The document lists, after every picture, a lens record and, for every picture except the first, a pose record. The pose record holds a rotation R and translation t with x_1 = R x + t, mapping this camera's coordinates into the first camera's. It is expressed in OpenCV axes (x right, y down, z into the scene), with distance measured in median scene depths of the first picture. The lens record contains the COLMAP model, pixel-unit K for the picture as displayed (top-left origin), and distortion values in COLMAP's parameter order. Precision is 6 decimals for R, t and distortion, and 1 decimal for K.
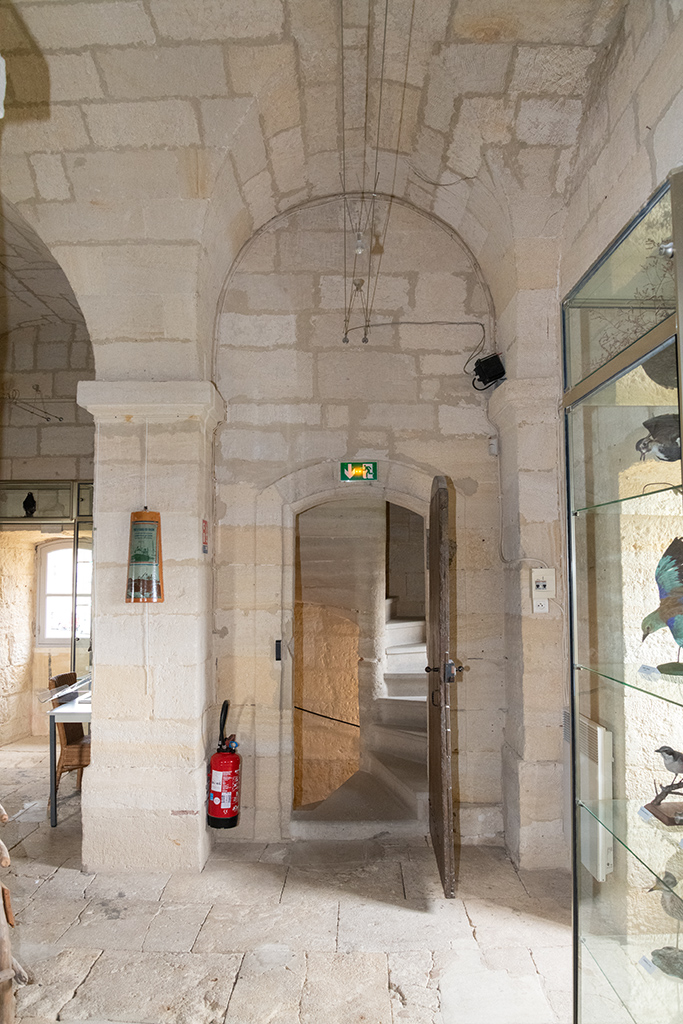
lens RADIAL K [[675.0, 0, 341.5], [0, 675.0, 512.0], [0, 0, 1]] dist [-0.031192, -0.002856]
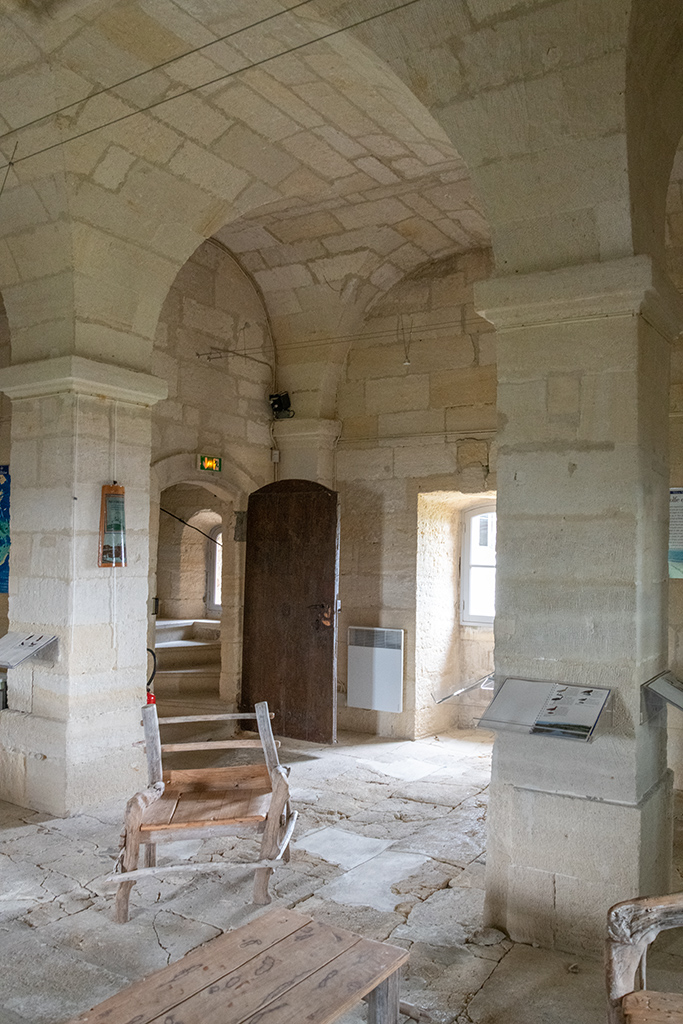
lens RADIAL K [[675.0, 0, 341.5], [0, 675.0, 512.0], [0, 0, 1]] dist [-0.031192, -0.002856]
pose [[0.599279, 0.053194, 0.798771, -0.948173], [-0.088635, 0.996064, 0.000166, 0.009430], [-0.795619, -0.070898, 0.601635, 0.030034]]
